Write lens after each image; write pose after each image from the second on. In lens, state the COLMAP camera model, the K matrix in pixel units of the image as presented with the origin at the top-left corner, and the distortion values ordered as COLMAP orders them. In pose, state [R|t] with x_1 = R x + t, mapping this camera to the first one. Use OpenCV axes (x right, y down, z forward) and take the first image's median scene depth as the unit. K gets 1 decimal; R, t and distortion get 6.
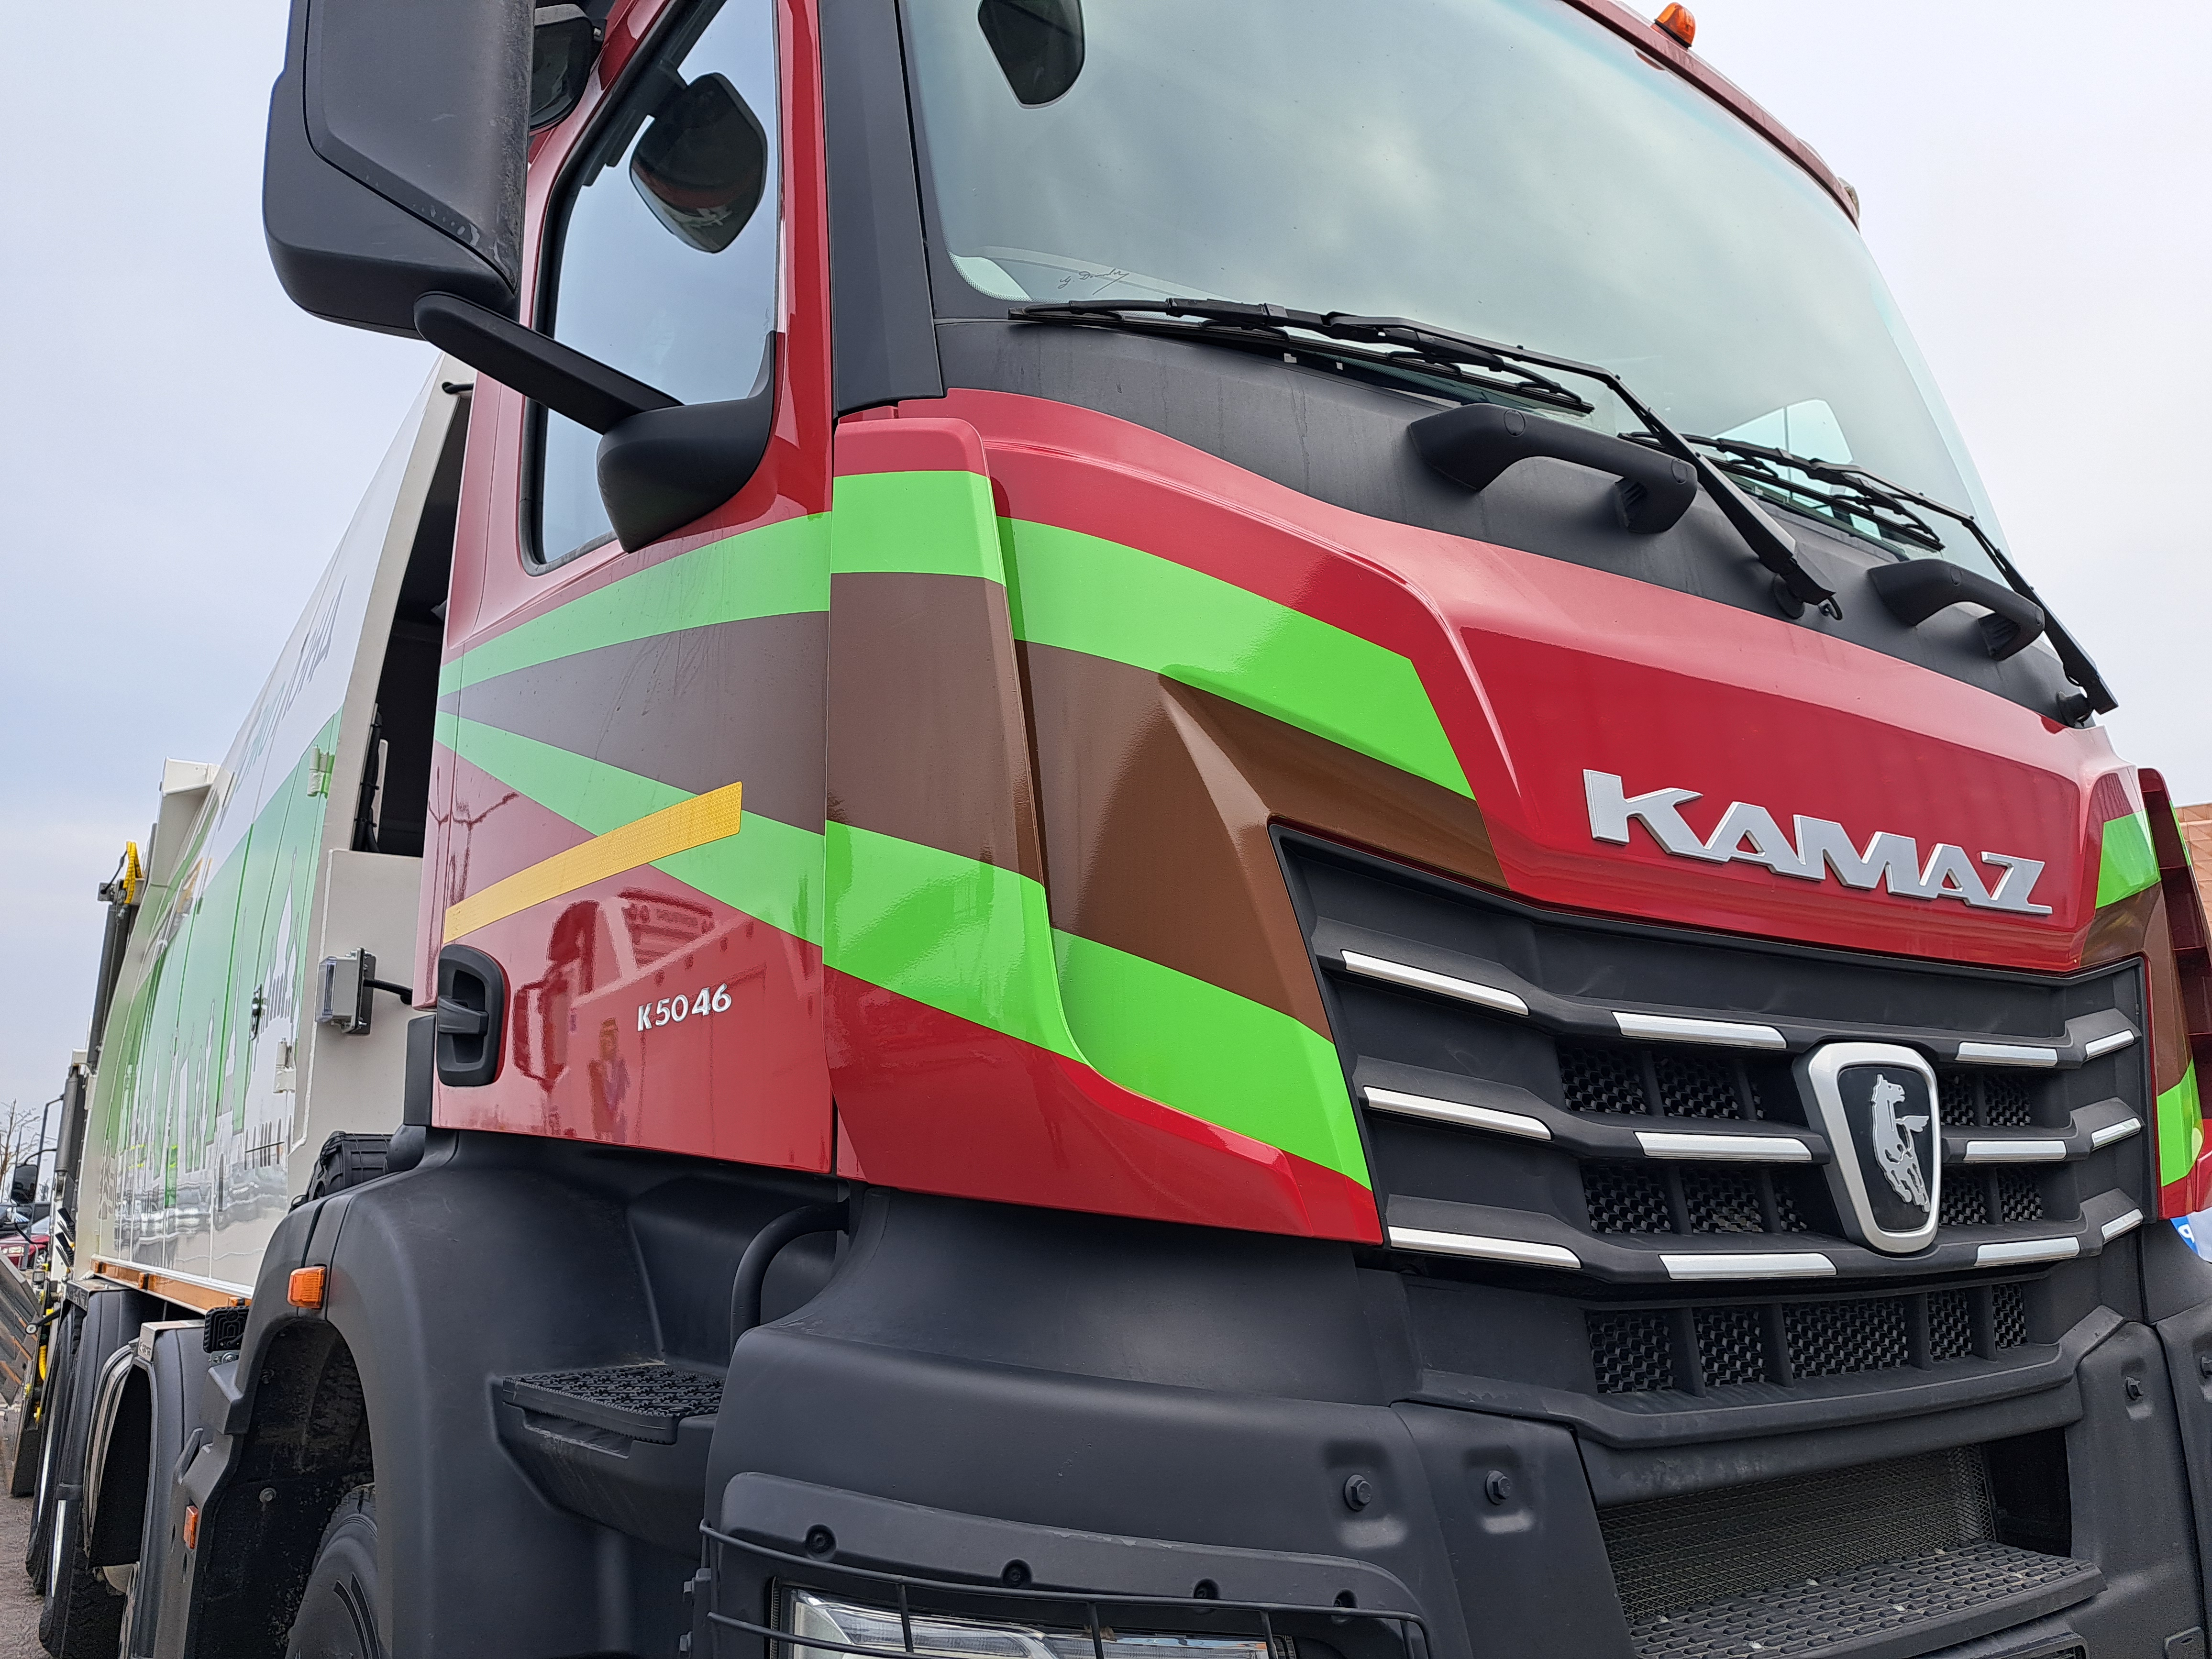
lens RADIAL K [[1657.7, 0, 1106.0], [0, 1657.7, 829.5], [0, 0, 1]] dist [0.053801, -0.037230]
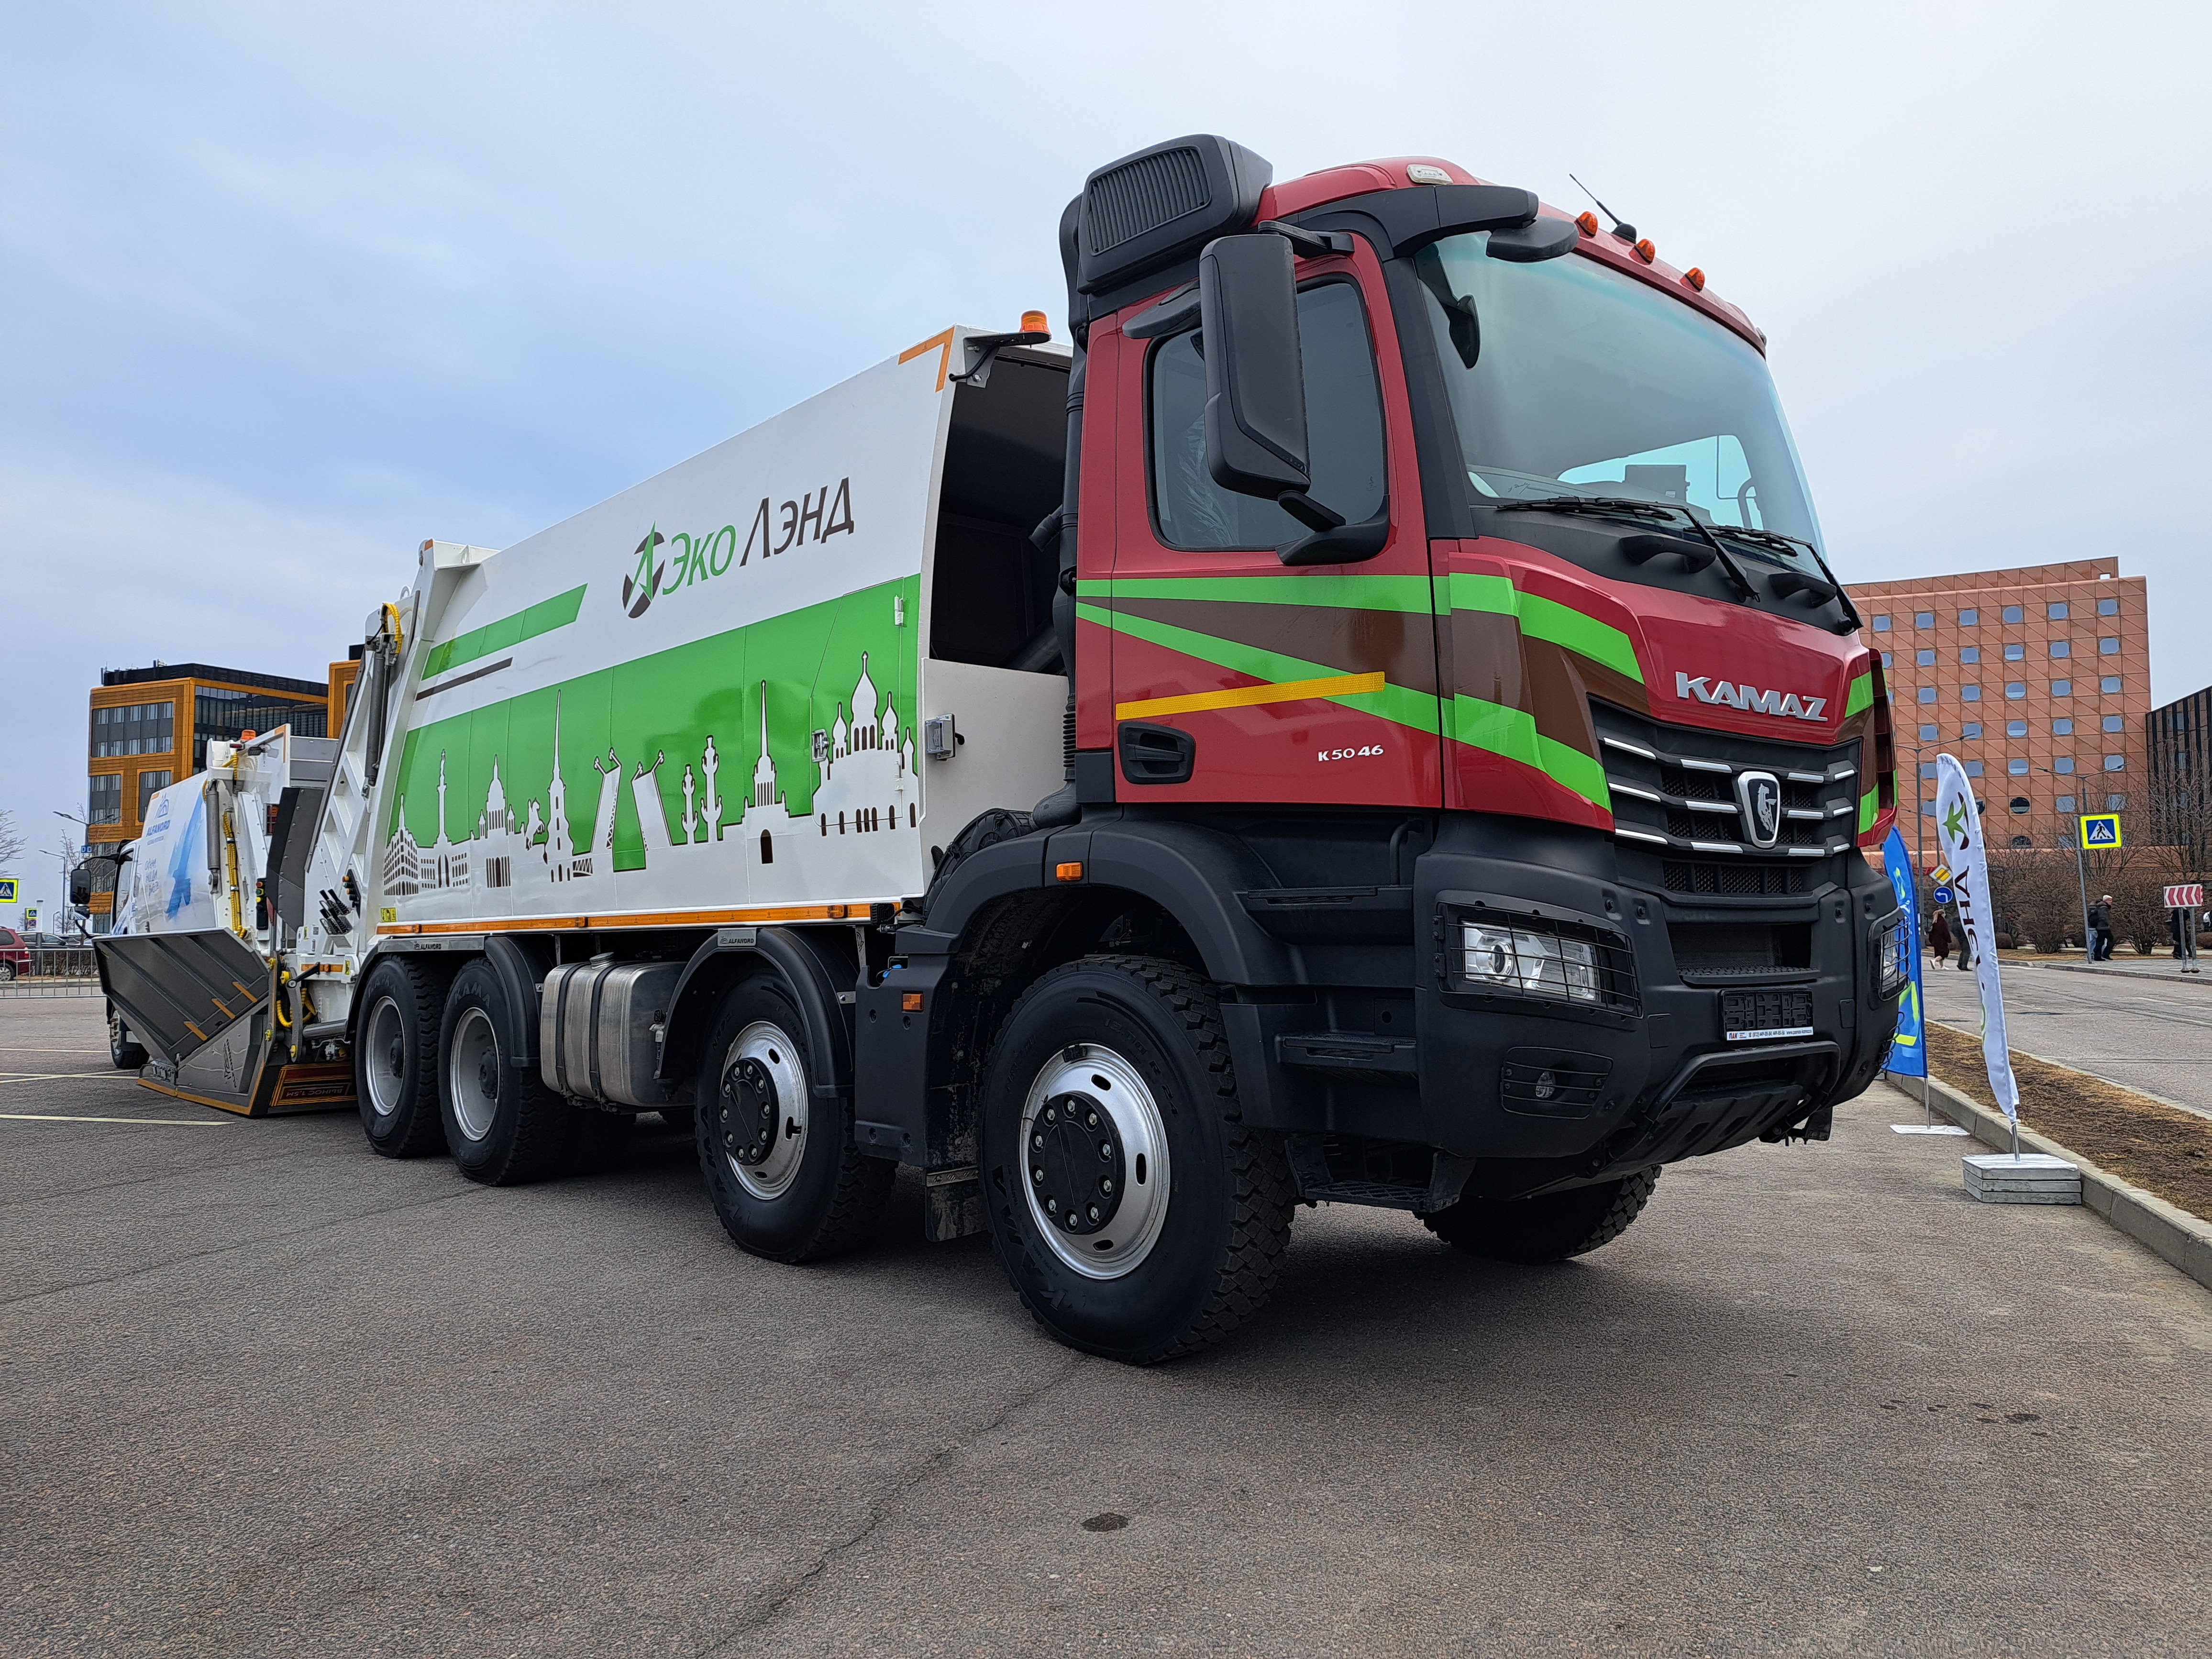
lens RADIAL K [[1657.7, 0, 1106.0], [0, 1657.7, 829.5], [0, 0, 1]] dist [0.053801, -0.037230]
pose [[0.993106, 0.012229, 0.116582, -0.865025], [-0.030058, 0.987858, 0.152426, -0.151835], [-0.113303, -0.154879, 0.981415, -1.470462]]
